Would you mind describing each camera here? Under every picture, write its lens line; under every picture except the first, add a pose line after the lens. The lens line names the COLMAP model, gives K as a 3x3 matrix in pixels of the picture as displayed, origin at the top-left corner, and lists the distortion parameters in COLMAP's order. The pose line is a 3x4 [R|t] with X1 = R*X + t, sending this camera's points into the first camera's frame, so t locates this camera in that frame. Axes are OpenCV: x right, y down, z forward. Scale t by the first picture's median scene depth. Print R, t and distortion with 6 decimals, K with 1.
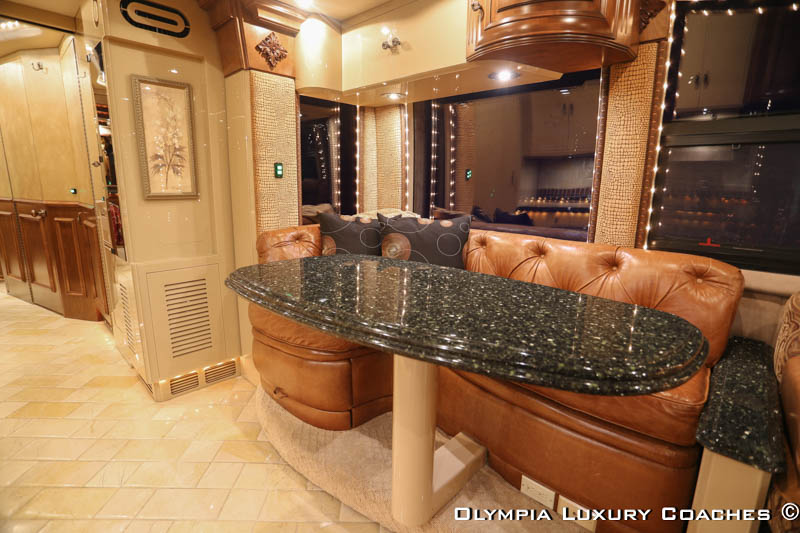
lens RADIAL K [[392.7, 0, 402.3], [0, 392.7, 264.6], [0, 0, 1]] dist [-0.070193, 0.029706]
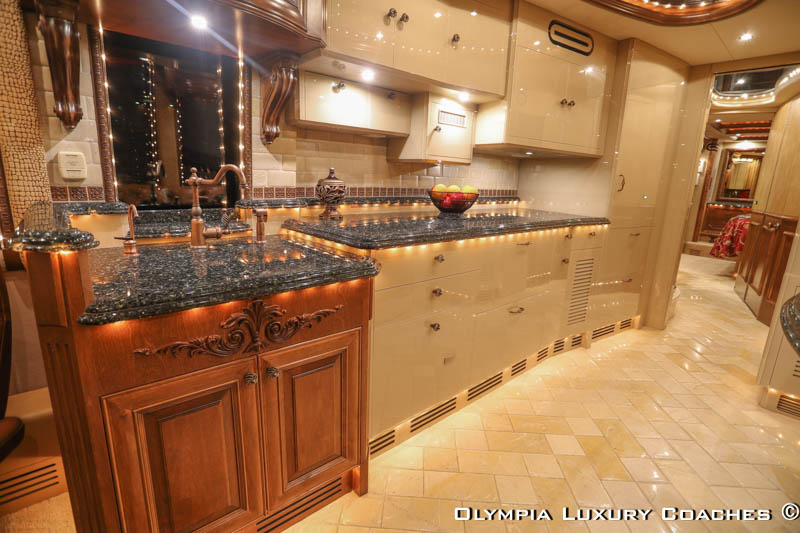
lens RADIAL K [[392.7, 0, 402.9], [0, 392.7, 264.2], [0, 0, 1]] dist [-0.070193, 0.029706]
pose [[-0.075844, 0.198384, -0.977185, 0.382351], [-0.246899, 0.945754, 0.211166, 0.013757], [0.966069, 0.257282, -0.022749, -0.032976]]
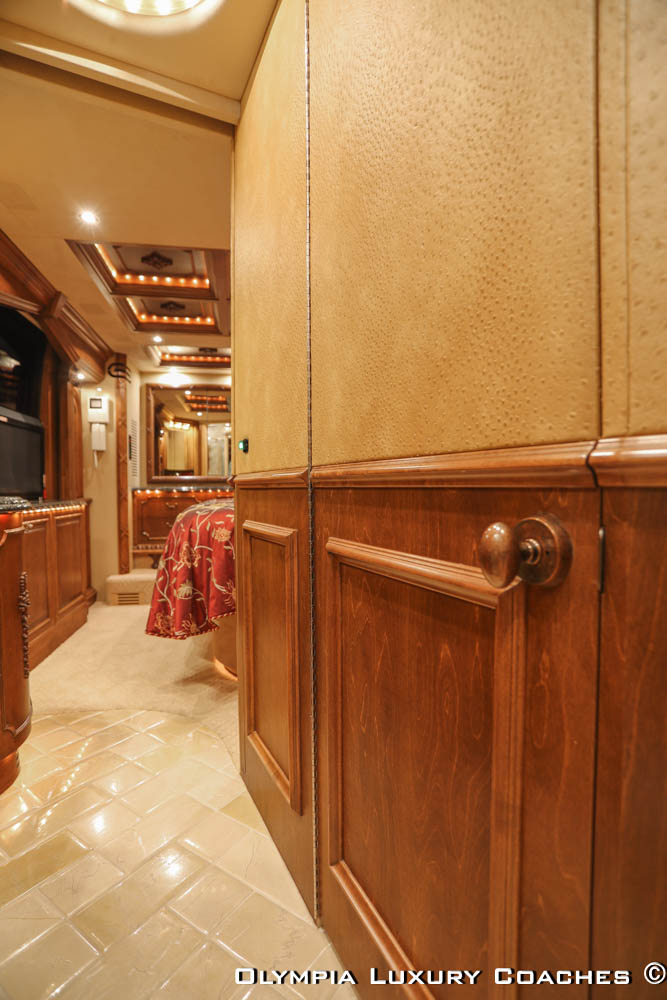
lens RADIAL K [[490.9, 0, 330.0], [0, 490.9, 503.4], [0, 0, 1]] dist [-0.070193, 0.029706]
pose [[0.805649, -0.006265, -0.592360, -1.413662], [-0.098819, 0.984512, -0.144812, -0.189009], [0.584093, 0.175204, 0.792552, 1.292101]]
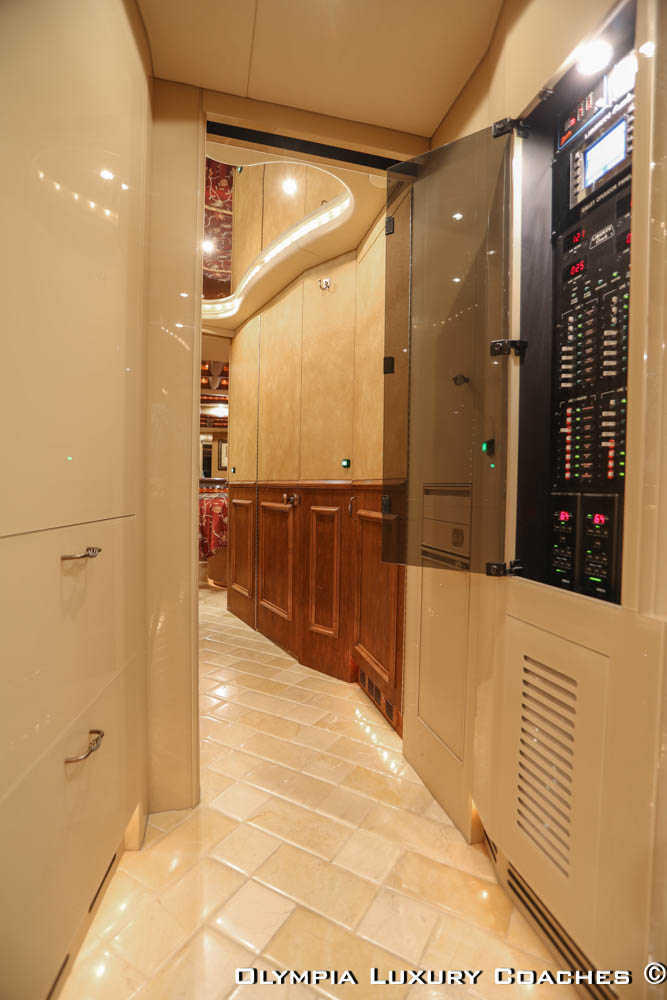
lens RADIAL K [[490.9, 0, 334.0], [0, 490.9, 502.6], [0, 0, 1]] dist [-0.070193, 0.029706]
pose [[0.849237, 0.009329, -0.527930, -0.674962], [-0.107435, 0.981981, -0.155468, -0.006224], [0.516967, 0.188747, 0.834937, 0.485790]]
